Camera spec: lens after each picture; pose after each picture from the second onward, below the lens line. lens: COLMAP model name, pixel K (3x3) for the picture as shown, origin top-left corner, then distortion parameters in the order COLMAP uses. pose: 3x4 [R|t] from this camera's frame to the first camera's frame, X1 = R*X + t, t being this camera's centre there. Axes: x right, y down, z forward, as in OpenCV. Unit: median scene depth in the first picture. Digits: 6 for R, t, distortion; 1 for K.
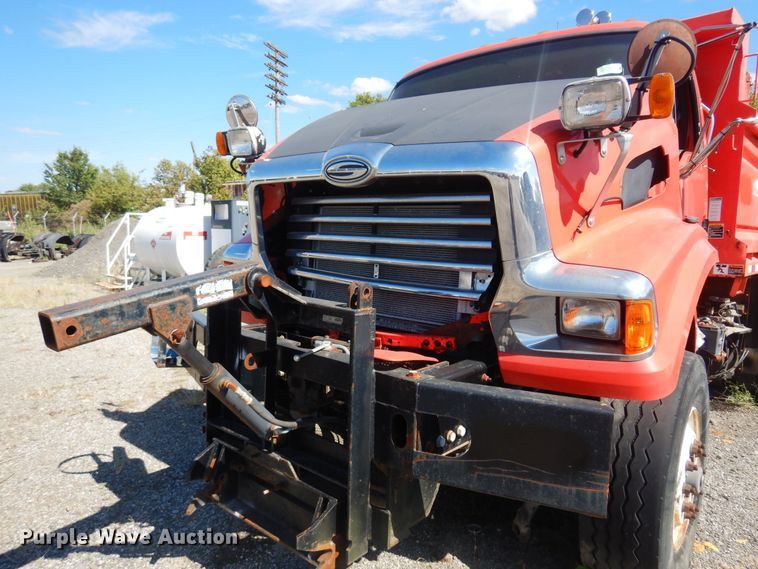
lens RADIAL K [[540.9, 0, 379.0], [0, 540.9, 284.5], [0, 0, 1]] dist [0.010686, 0.001782]
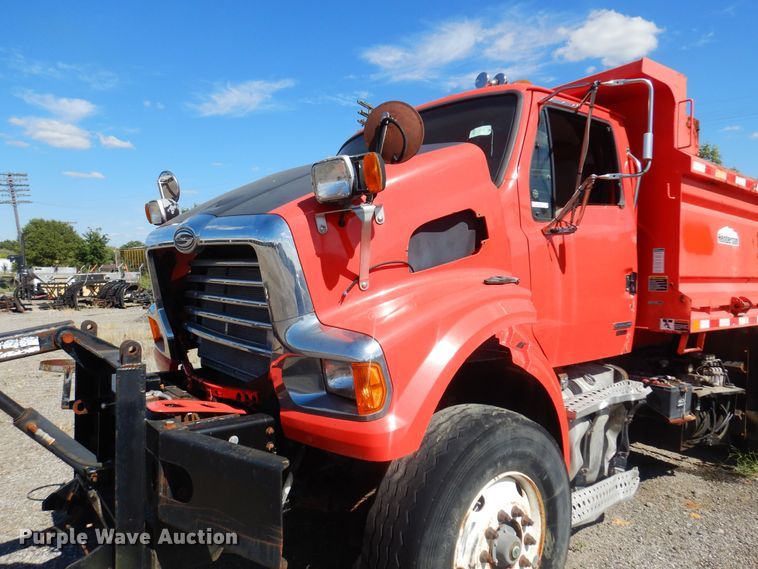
lens RADIAL K [[544.7, 0, 379.0], [0, 544.7, 284.5], [0, 0, 1]] dist [0.011758, 0.001355]
pose [[0.979142, -0.007832, -0.203028, 0.376184], [-0.008944, 0.996627, -0.081581, -0.017813], [0.202982, 0.081695, 0.975768, -0.017528]]
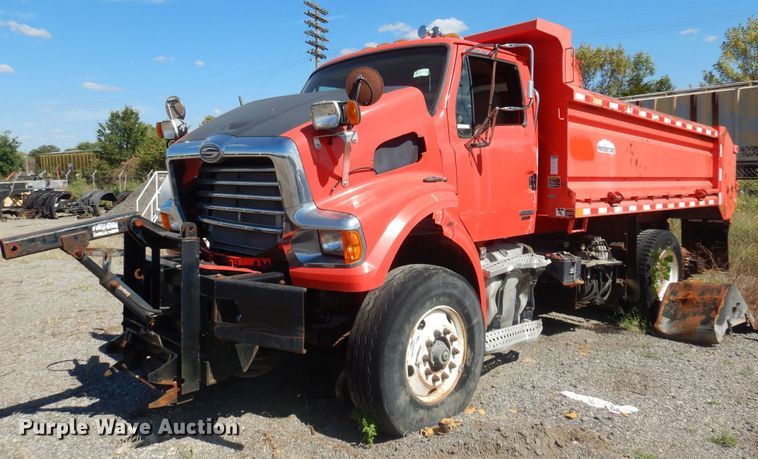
lens RADIAL K [[576.8, 0, 398.5], [0, 576.8, 188.8], [0, 0, 1]] dist [0.016563, 0.005405]
pose [[0.996689, -0.020728, -0.078620, 0.404182], [0.014064, 0.996335, -0.084379, 0.027875], [0.080080, 0.082993, 0.993327, -0.403654]]
